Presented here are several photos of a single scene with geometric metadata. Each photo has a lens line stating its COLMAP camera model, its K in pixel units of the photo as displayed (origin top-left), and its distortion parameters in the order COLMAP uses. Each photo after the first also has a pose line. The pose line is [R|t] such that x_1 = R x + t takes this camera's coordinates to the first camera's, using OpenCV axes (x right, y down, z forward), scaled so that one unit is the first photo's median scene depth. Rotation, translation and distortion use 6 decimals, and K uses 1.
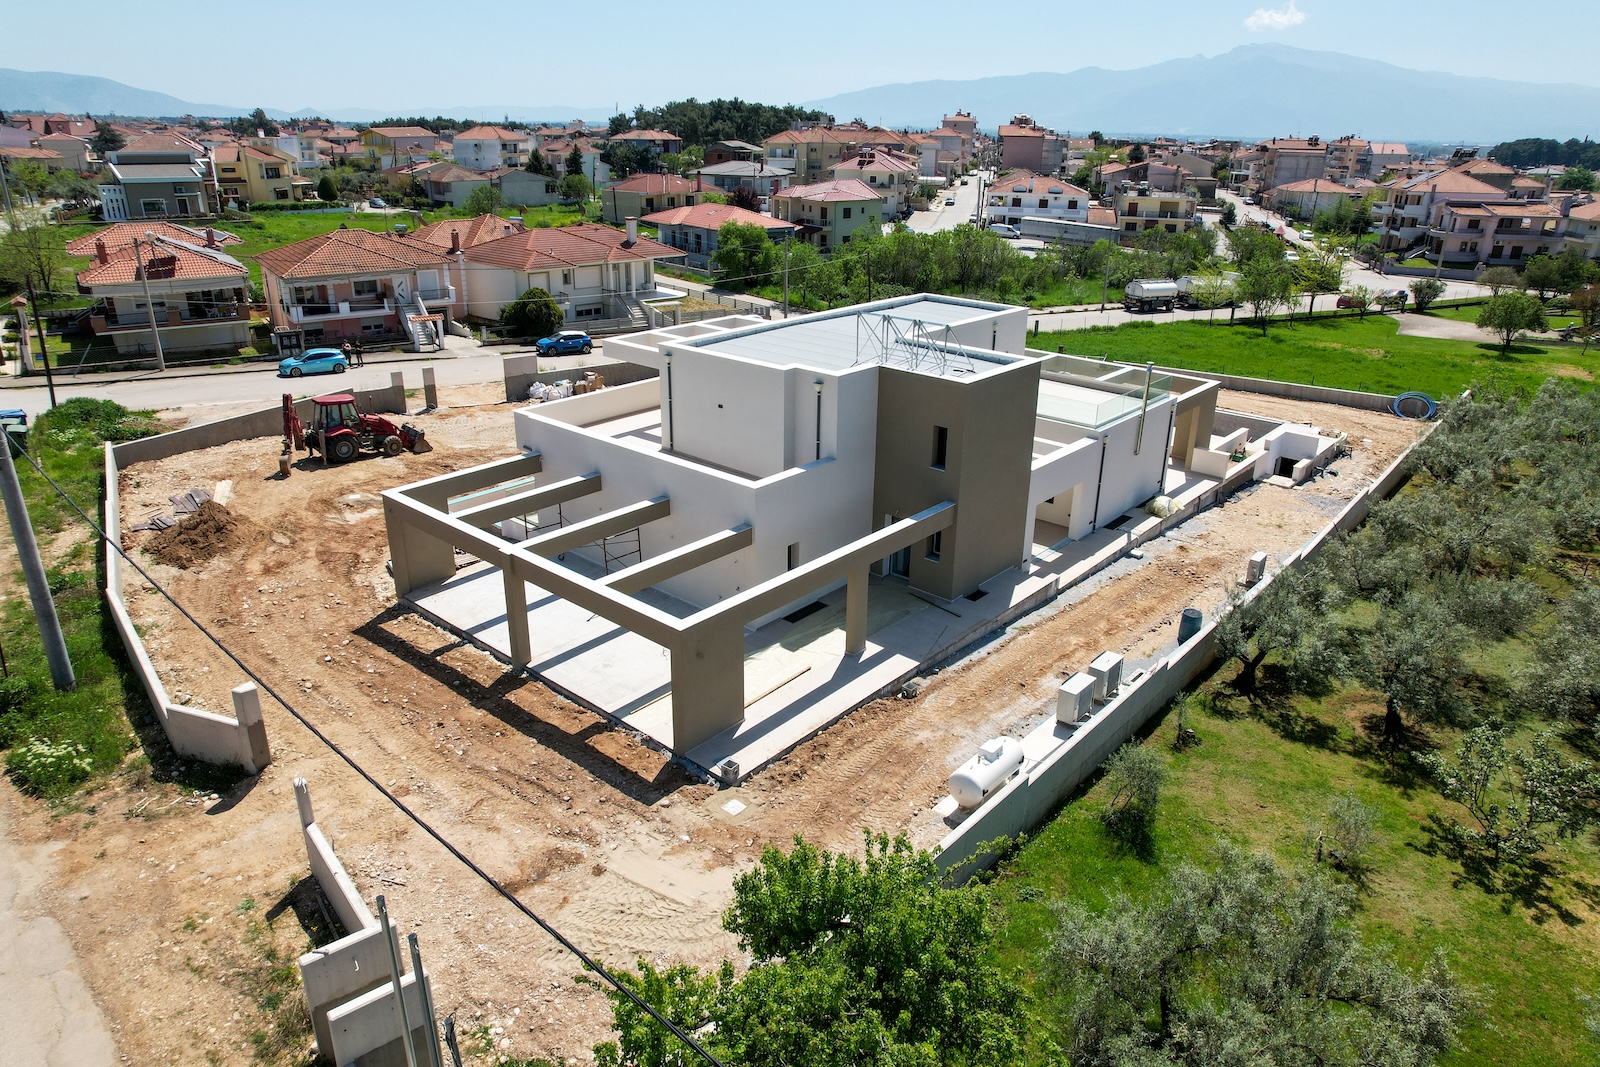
lens RADIAL K [[1043.2, 0, 799.9], [0, 1043.2, 526.4], [0, 0, 1]] dist [-0.087133, 0.081089]
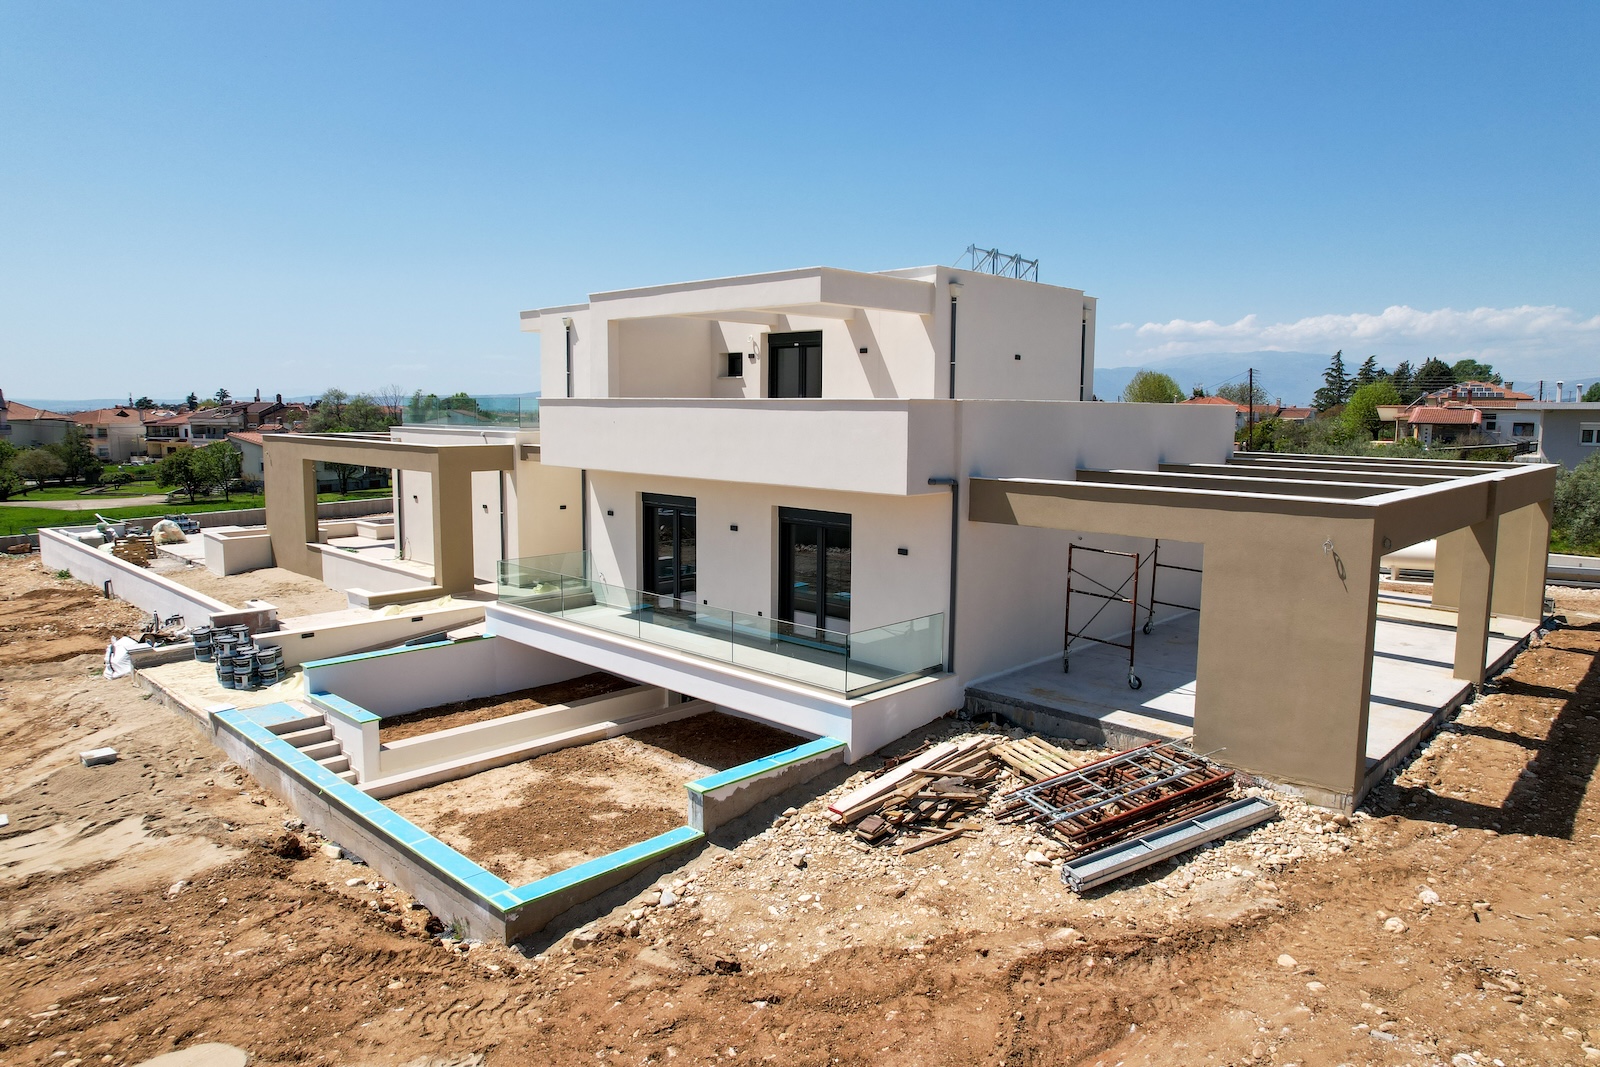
lens RADIAL K [[1043.2, 0, 799.9], [0, 1043.2, 526.4], [0, 0, 1]] dist [-0.087133, 0.081089]
pose [[0.047362, -0.127723, 0.990678, -0.229012], [0.360323, 0.927200, 0.102313, -0.040695], [-0.931624, 0.352118, 0.089936, 0.338517]]
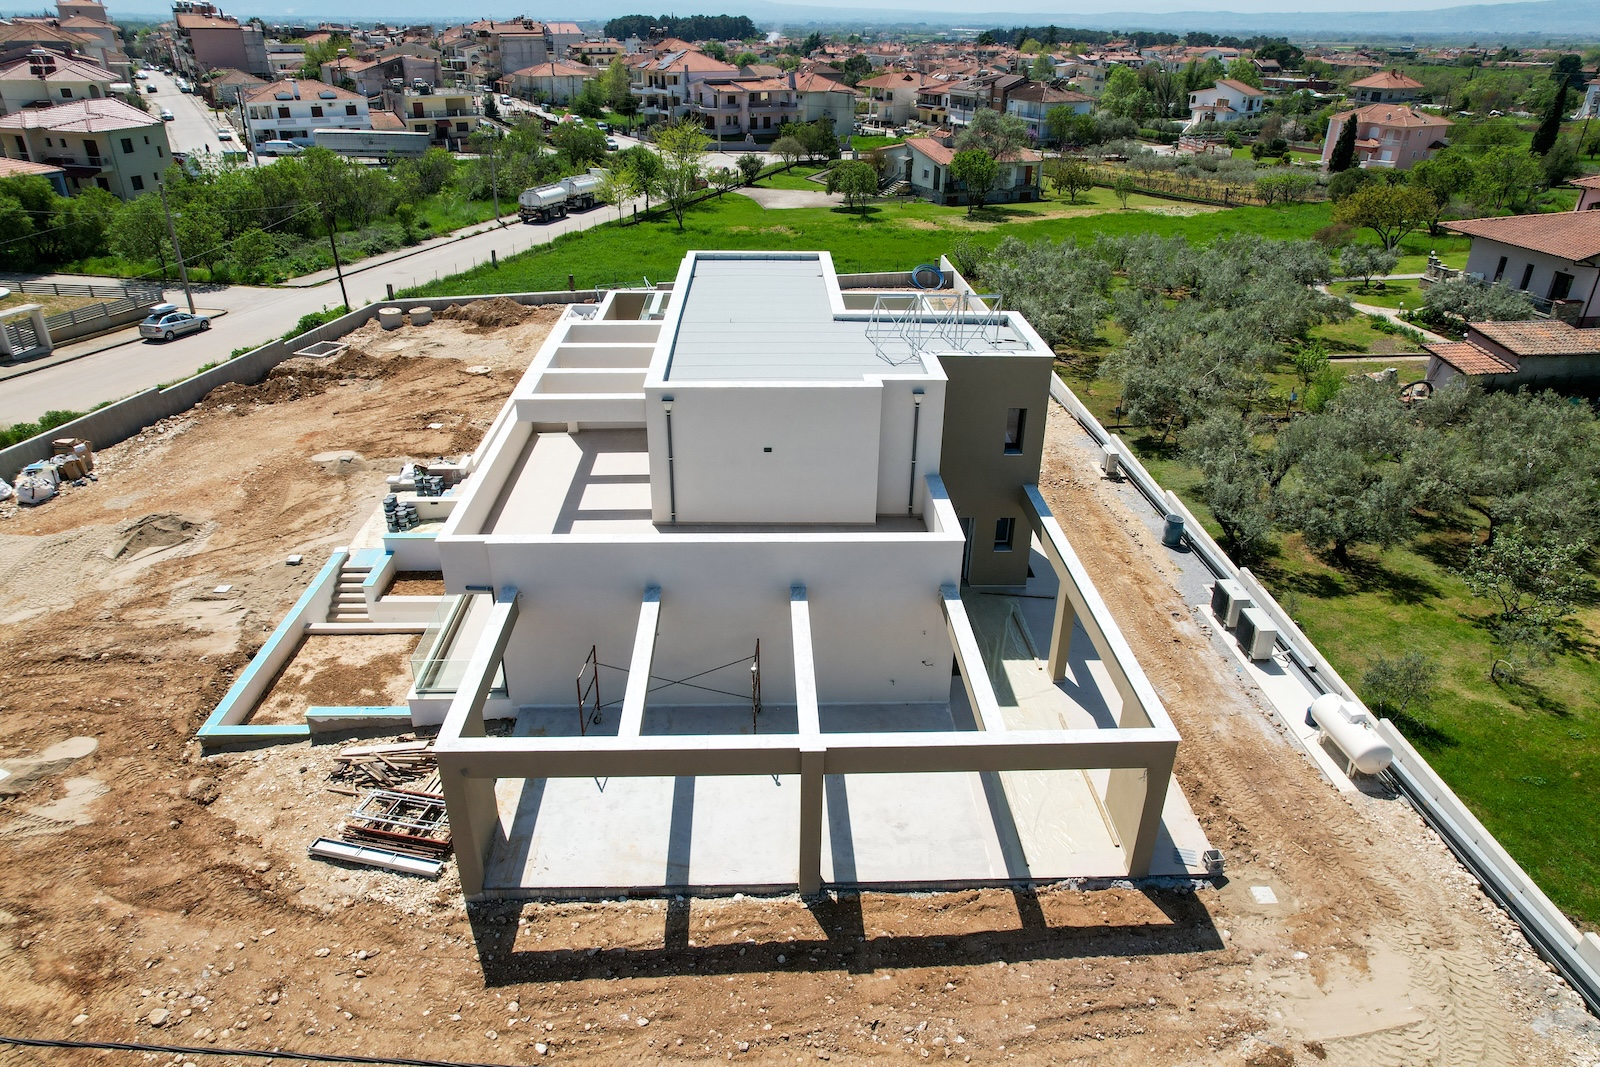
lens RADIAL K [[1043.2, 0, 799.9], [0, 1043.2, 526.4], [0, 0, 1]] dist [-0.087133, 0.081089]
pose [[0.726848, -0.311554, 0.612067, -0.165918], [0.249294, 0.950089, 0.187569, -0.060943], [-0.639957, 0.016251, 0.768239, 0.122540]]
